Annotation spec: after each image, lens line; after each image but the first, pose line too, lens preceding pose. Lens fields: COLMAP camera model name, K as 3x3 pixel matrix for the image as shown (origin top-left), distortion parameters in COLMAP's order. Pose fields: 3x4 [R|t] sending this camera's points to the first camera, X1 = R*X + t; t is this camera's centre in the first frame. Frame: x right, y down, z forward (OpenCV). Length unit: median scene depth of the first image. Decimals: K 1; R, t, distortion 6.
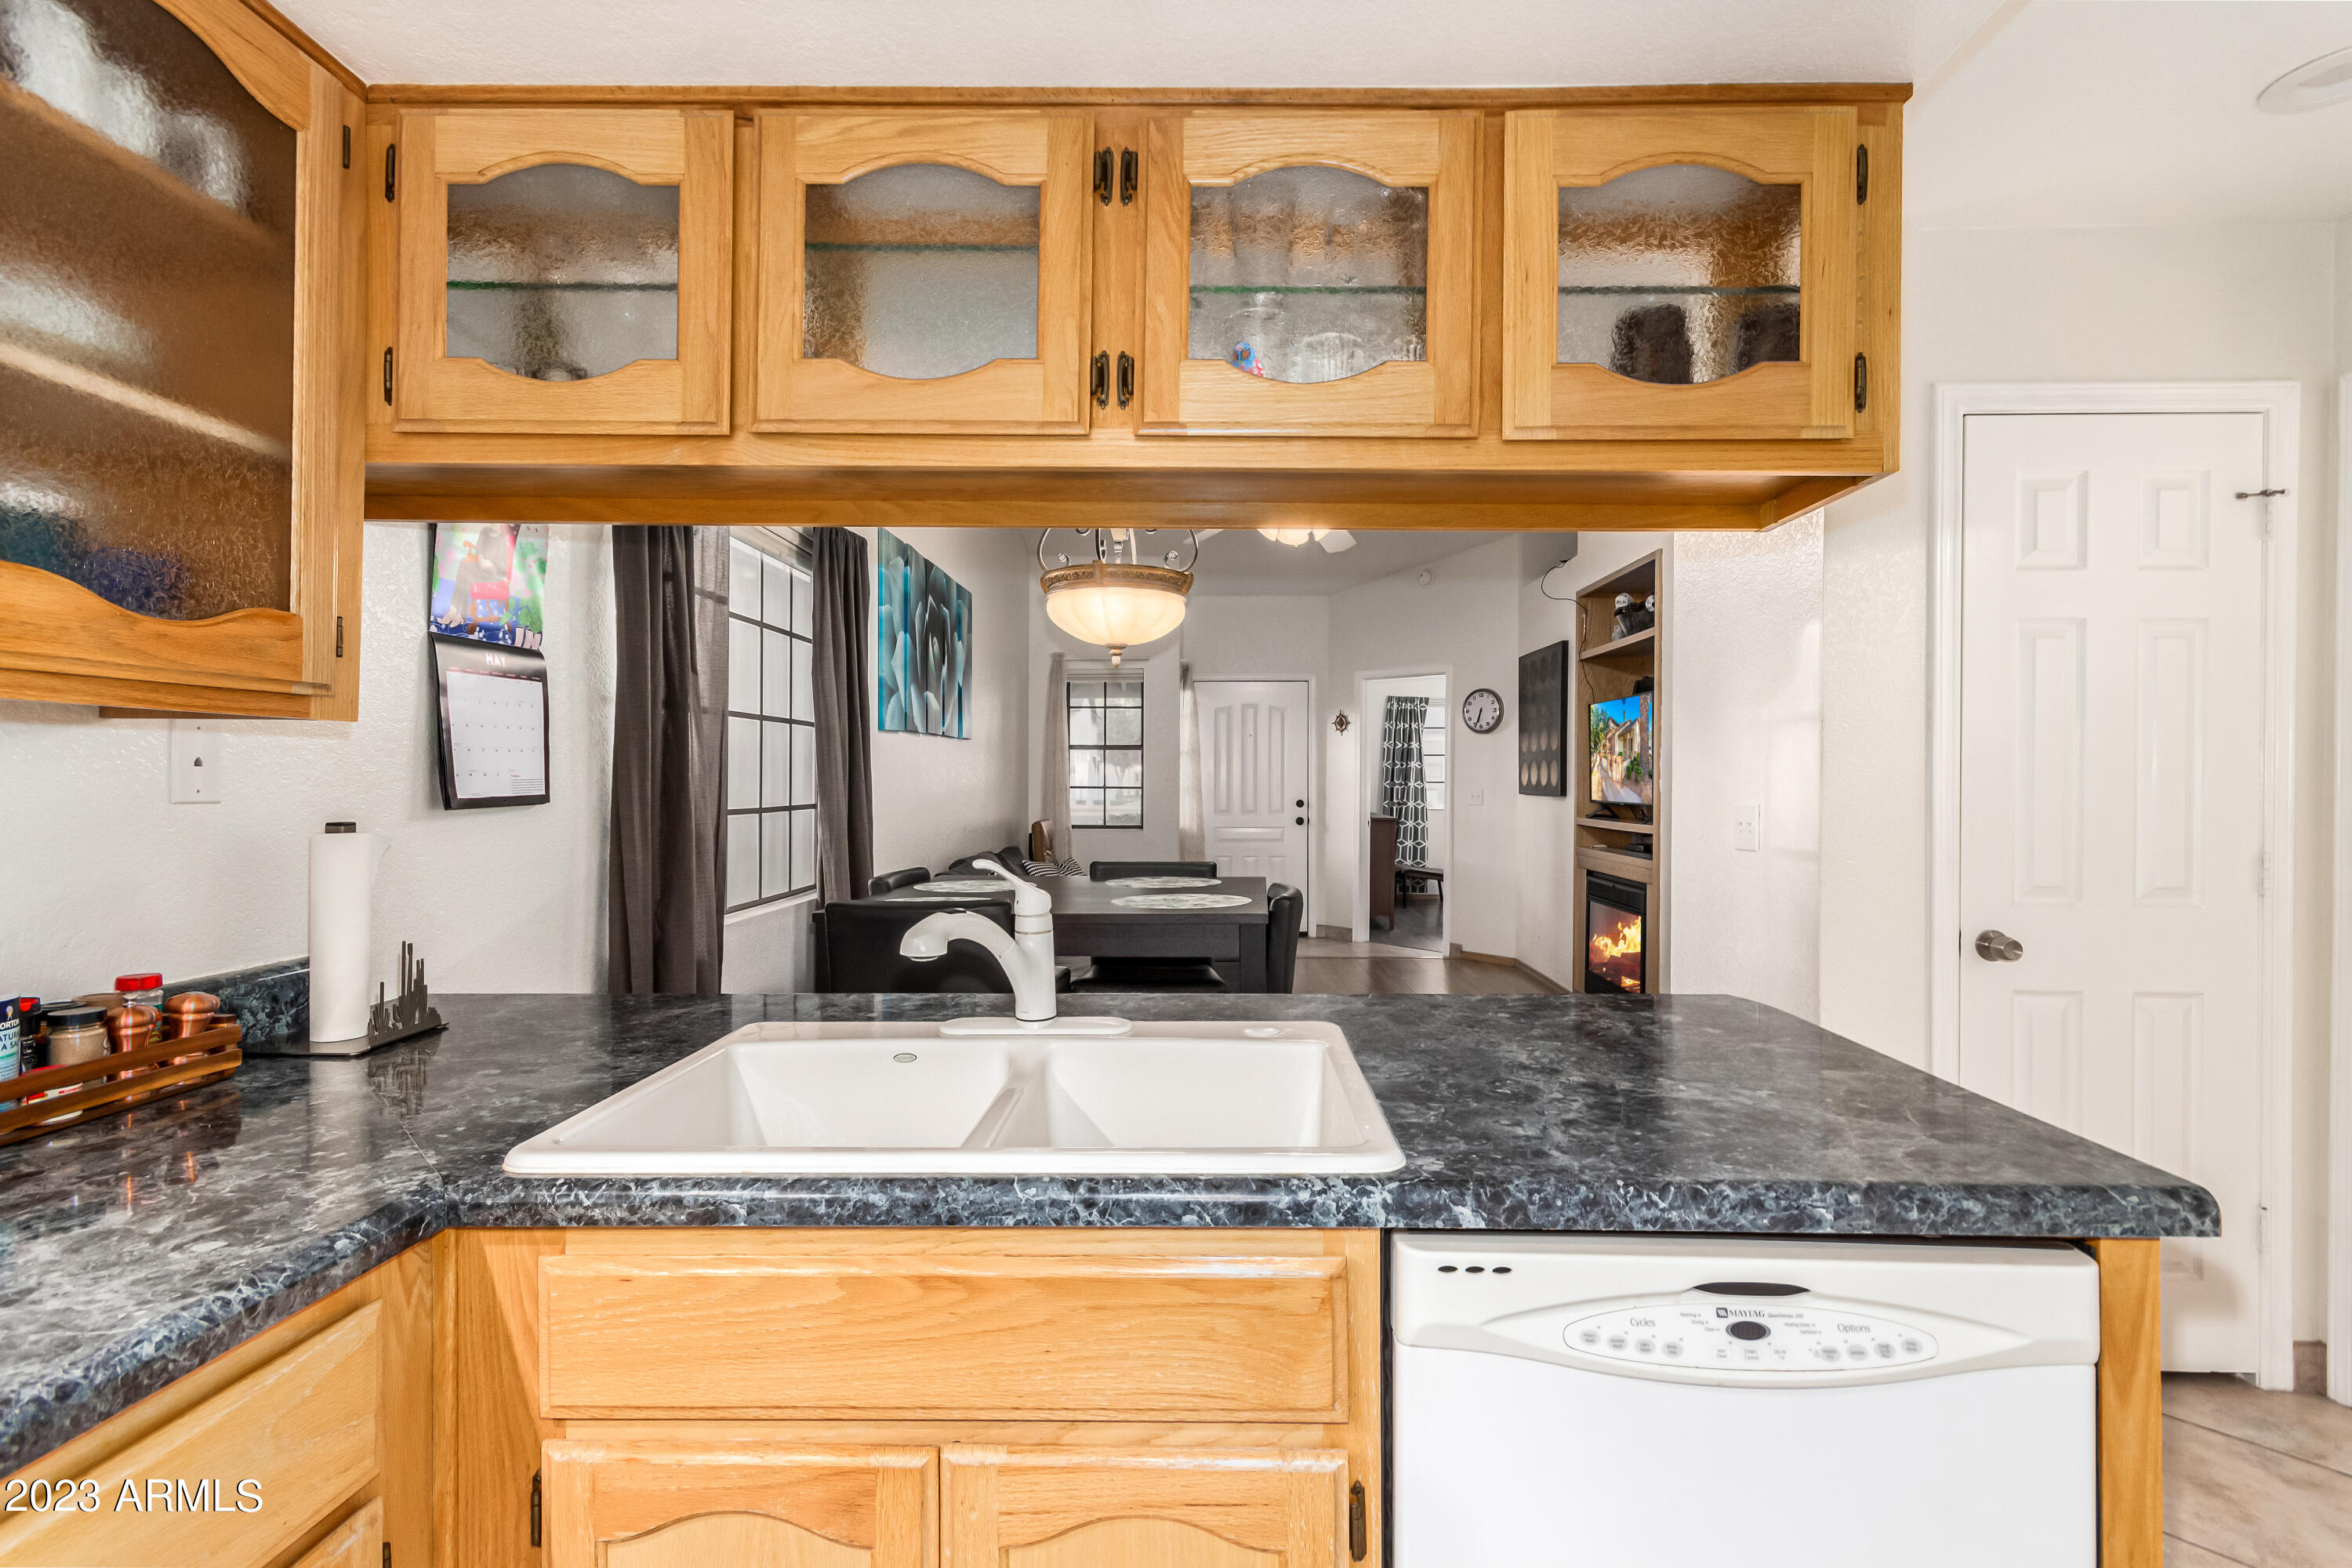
lens RADIAL K [[1098.7, 0, 1191.3], [0, 1098.7, 785.2], [0, 0, 1]] dist [0.001249, 0.000059]
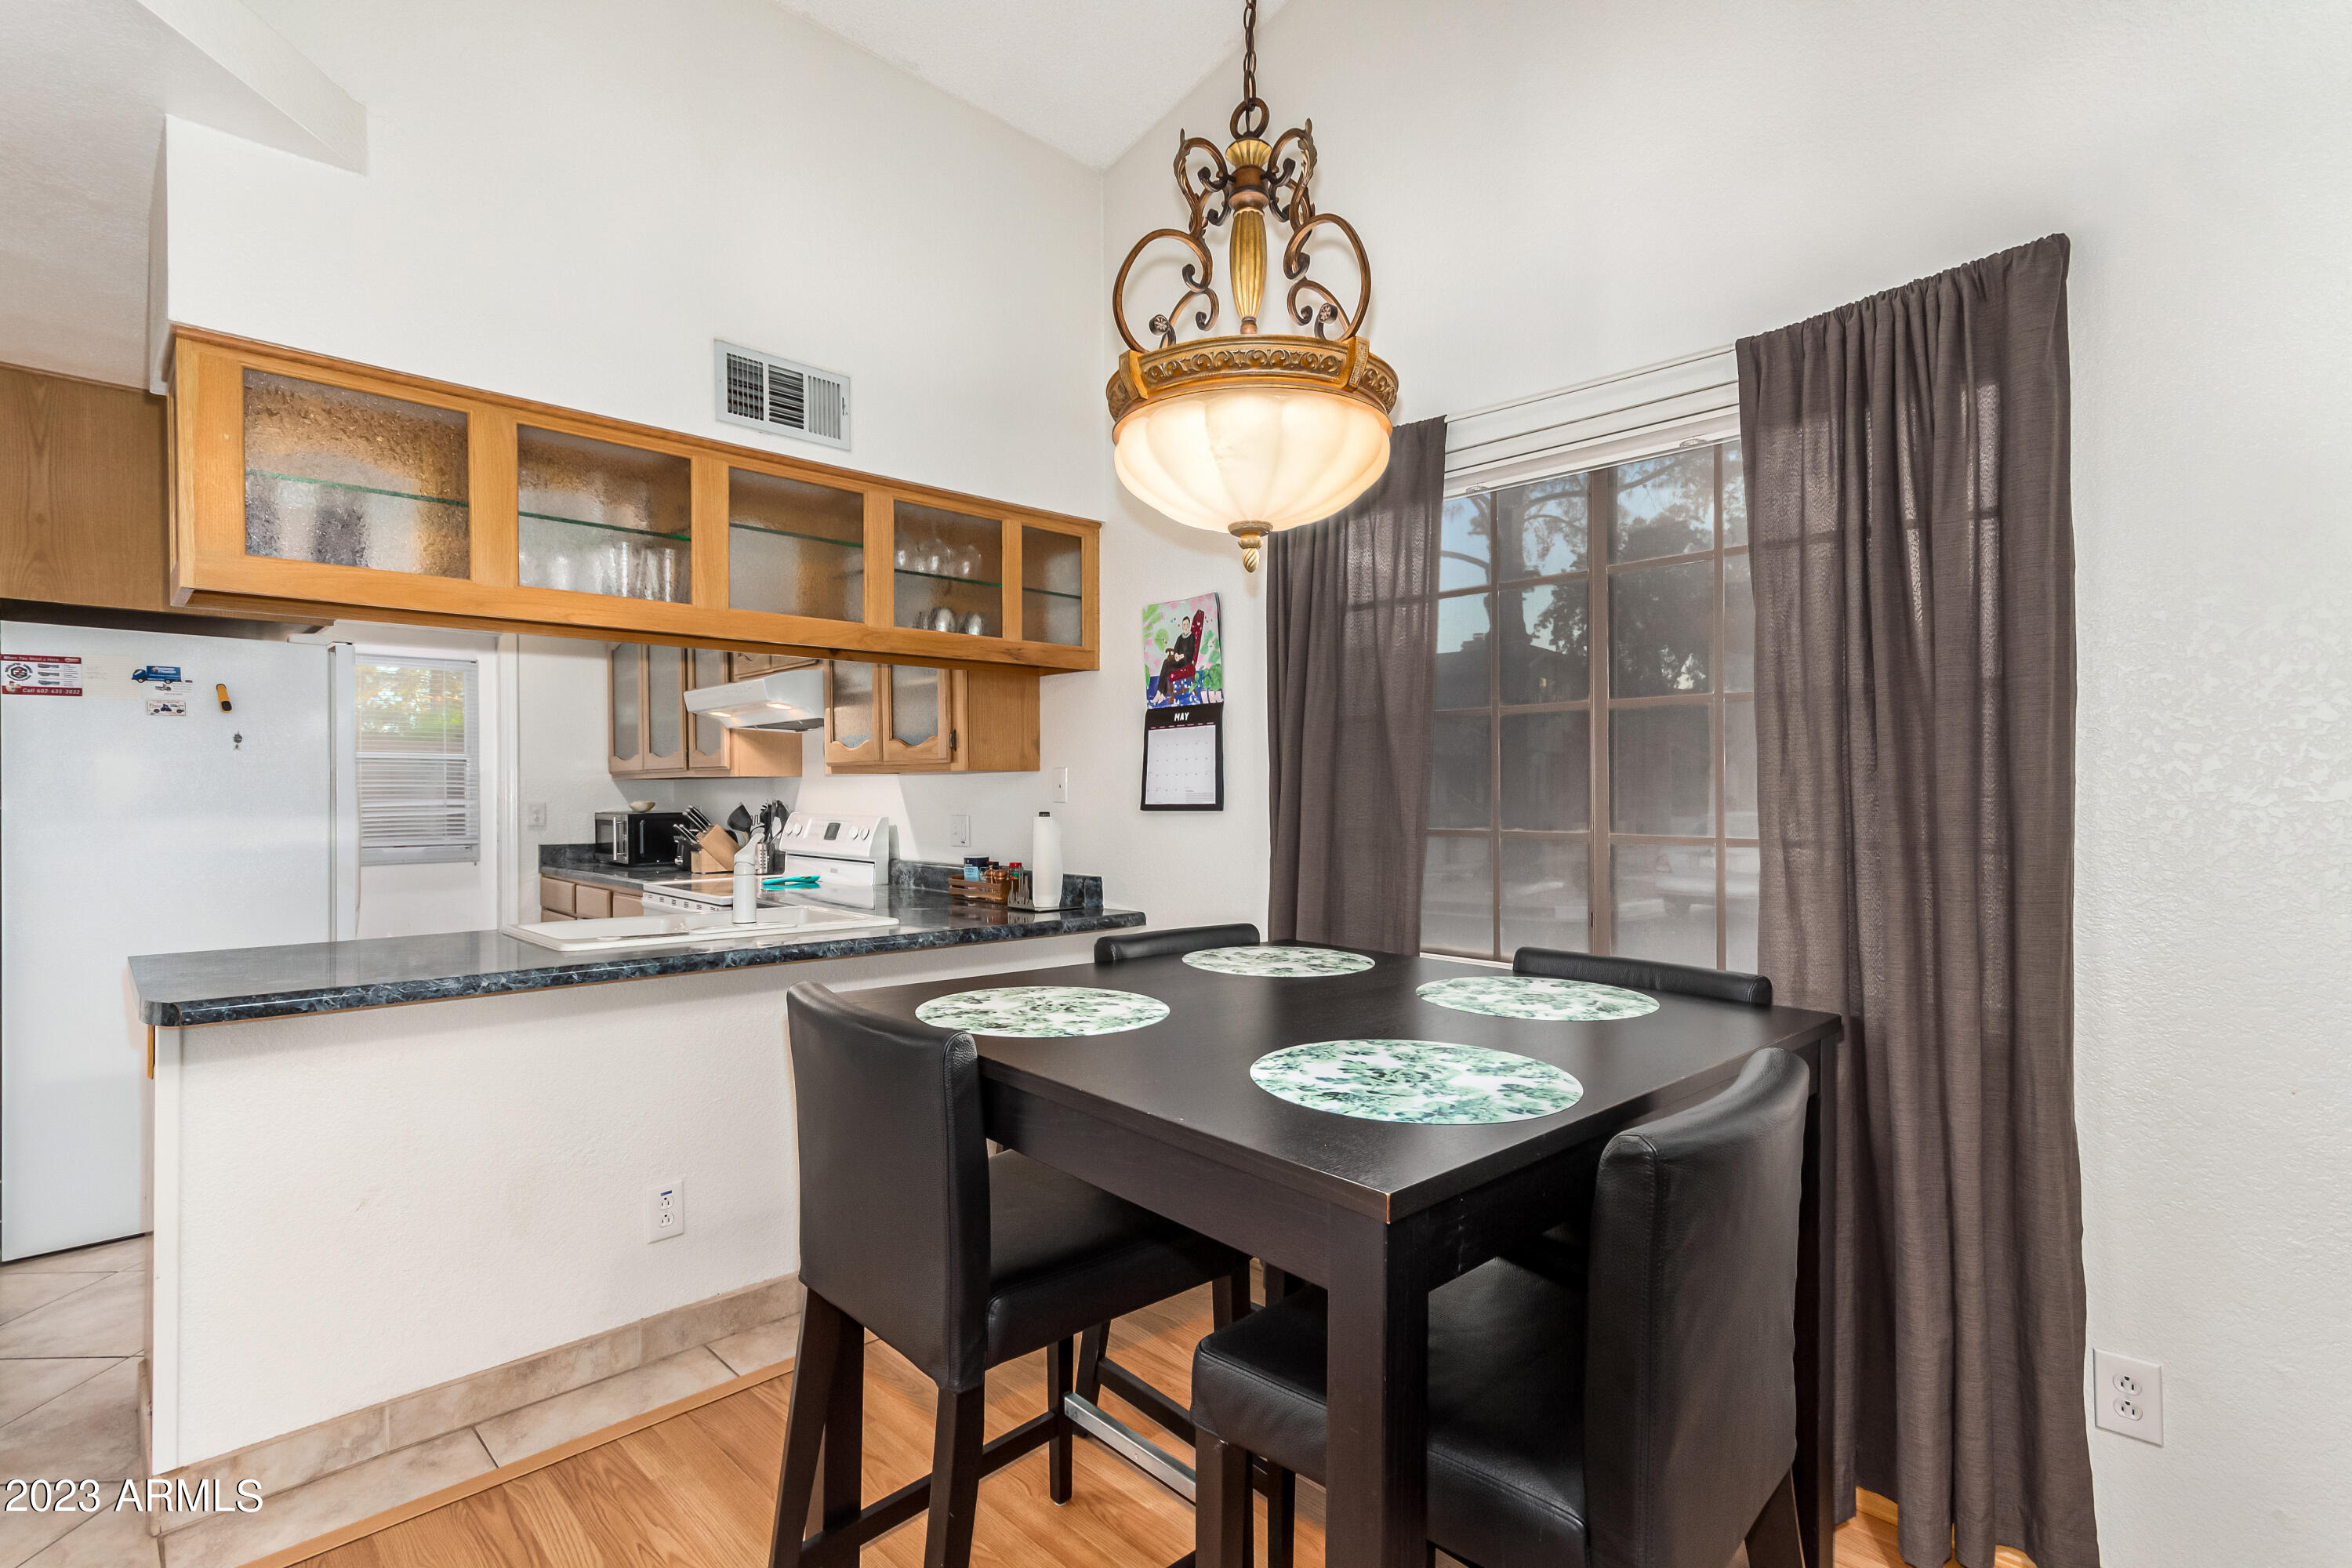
lens RADIAL K [[1107.3, 0, 1173.7], [0, 1107.3, 798.2], [0, 0, 1]] dist [0.012934, -0.000986]
pose [[-0.698764, 0.001842, -0.715350, 0.848014], [-0.006335, 0.999942, 0.008763, -0.020981], [0.715325, 0.010655, -0.698711, 3.528167]]
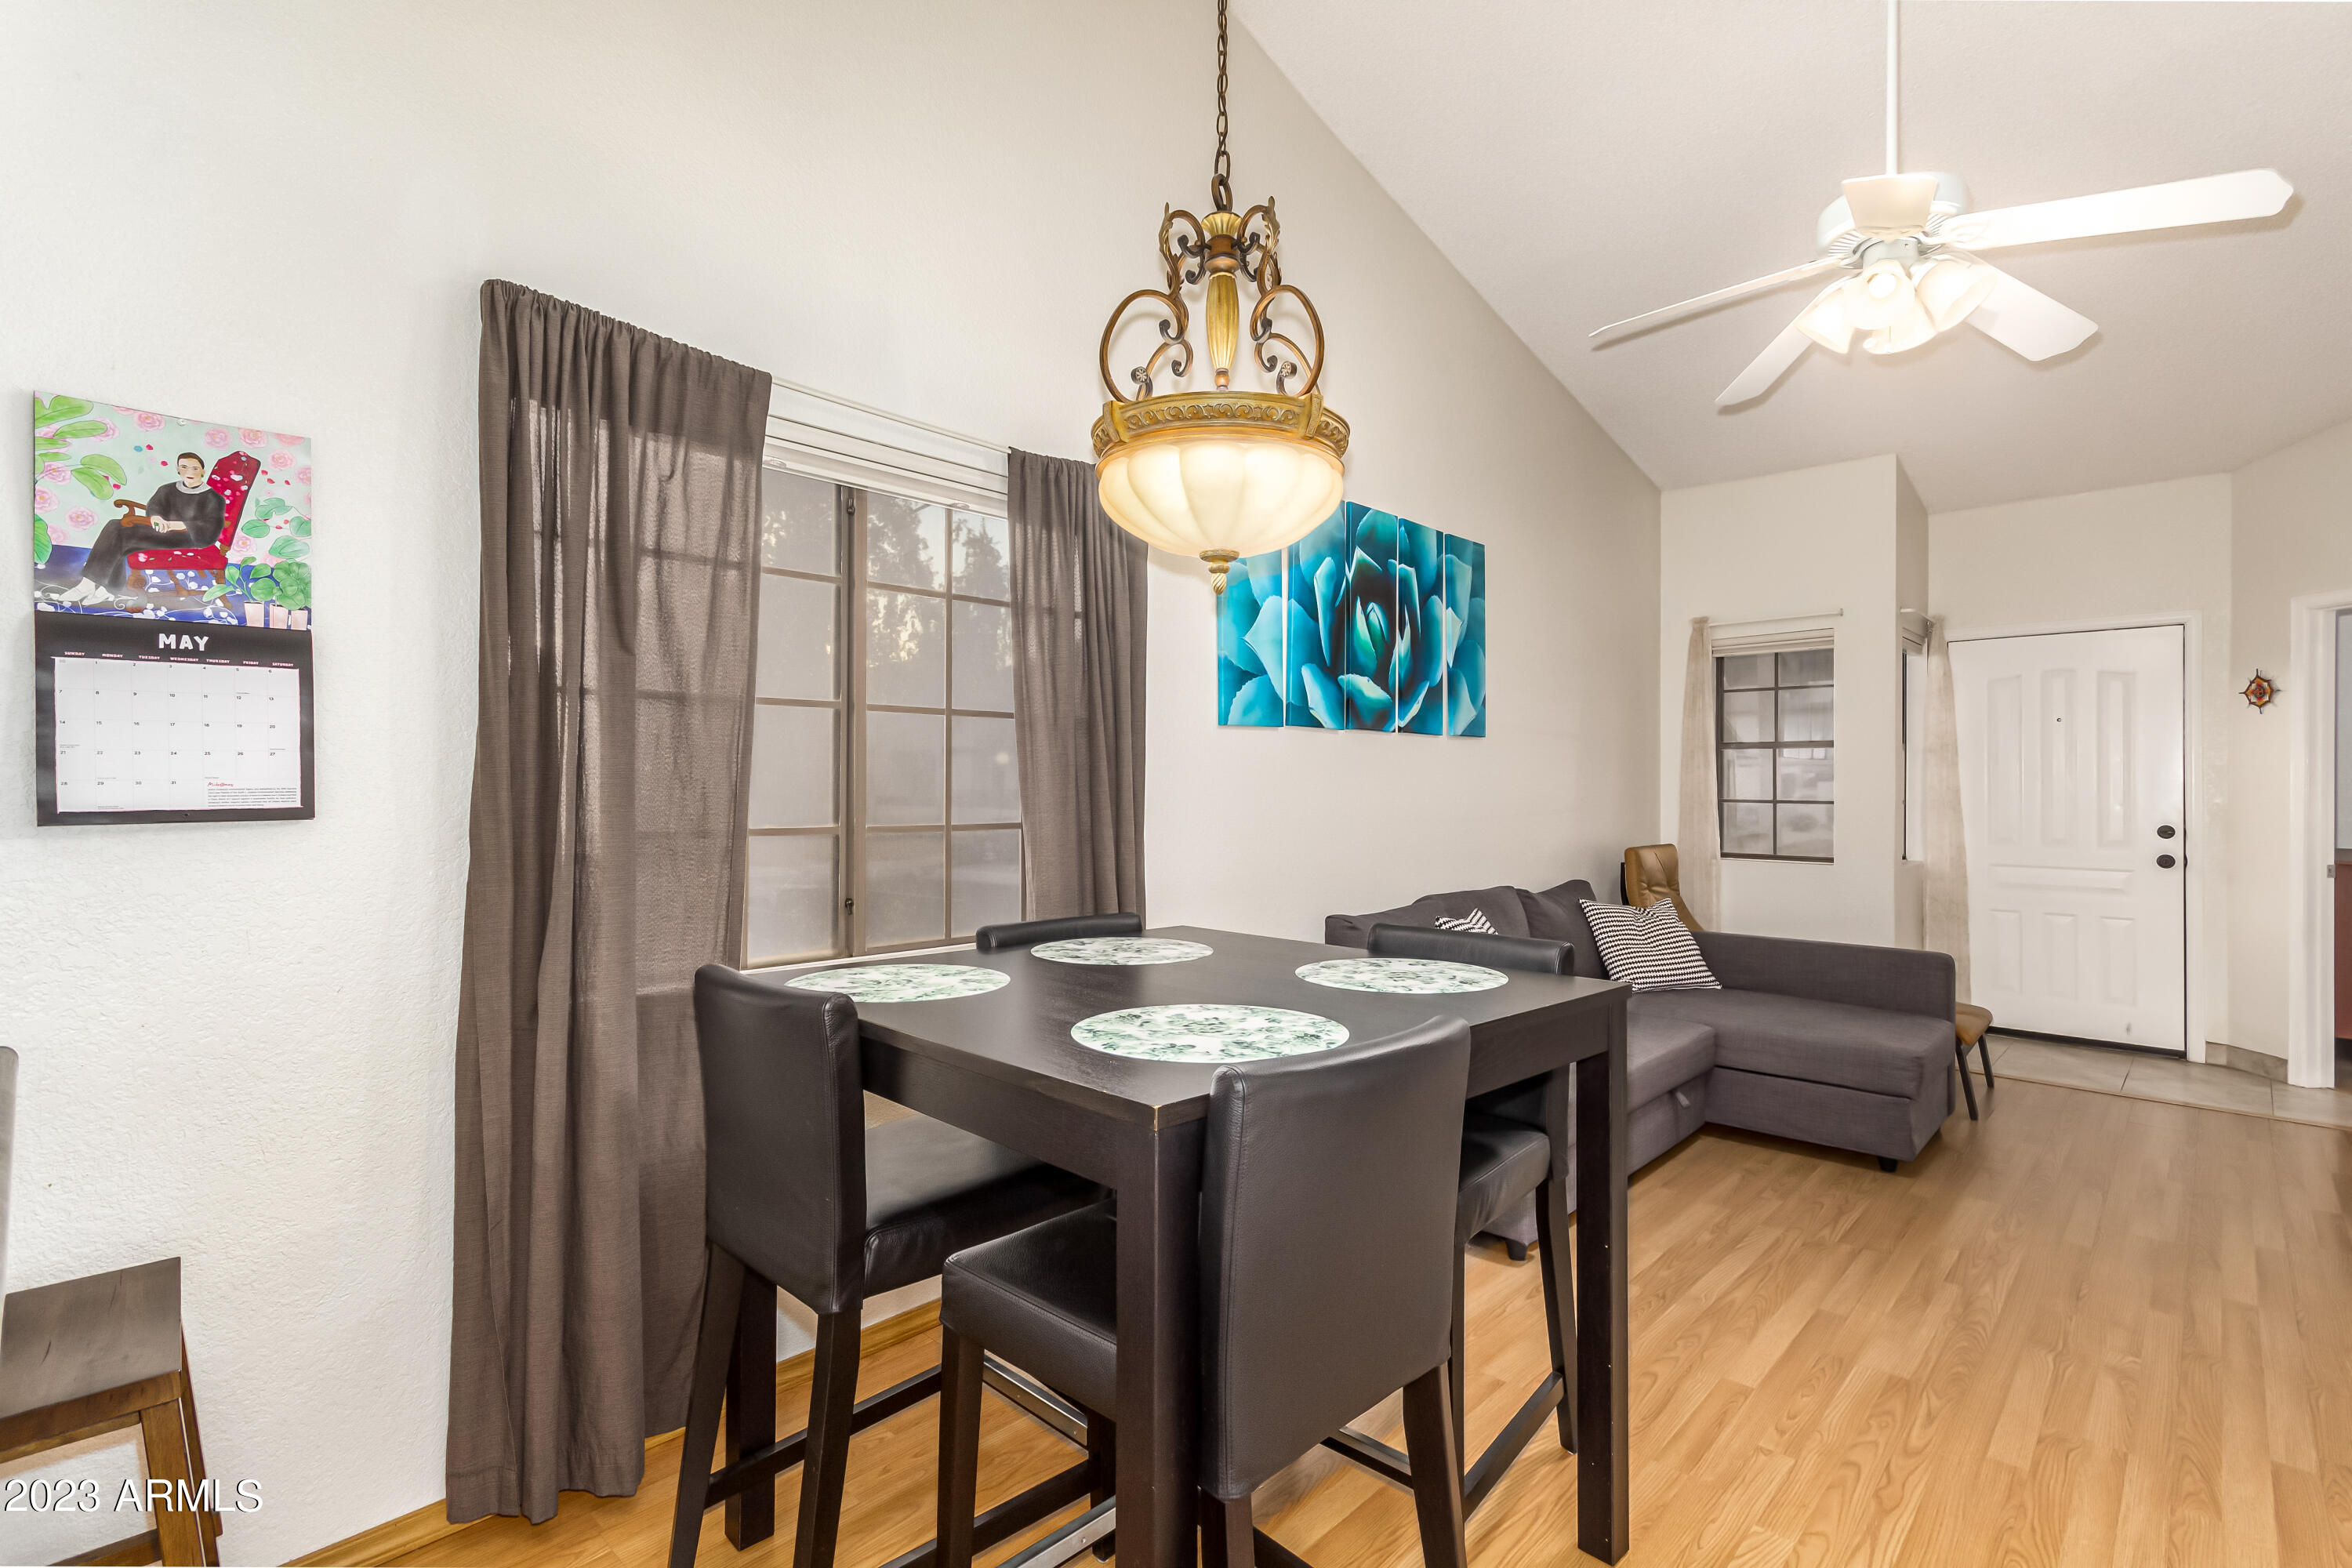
lens RADIAL K [[1088.4, 0, 1183.8], [0, 1088.4, 777.9], [0, 0, 1]] dist [0.002906, 0.000021]
pose [[0.736387, -0.003394, -0.676552, 0.782647], [-0.006254, 0.999911, -0.011824, -0.014280], [0.676532, 0.012938, 0.736300, 1.529535]]
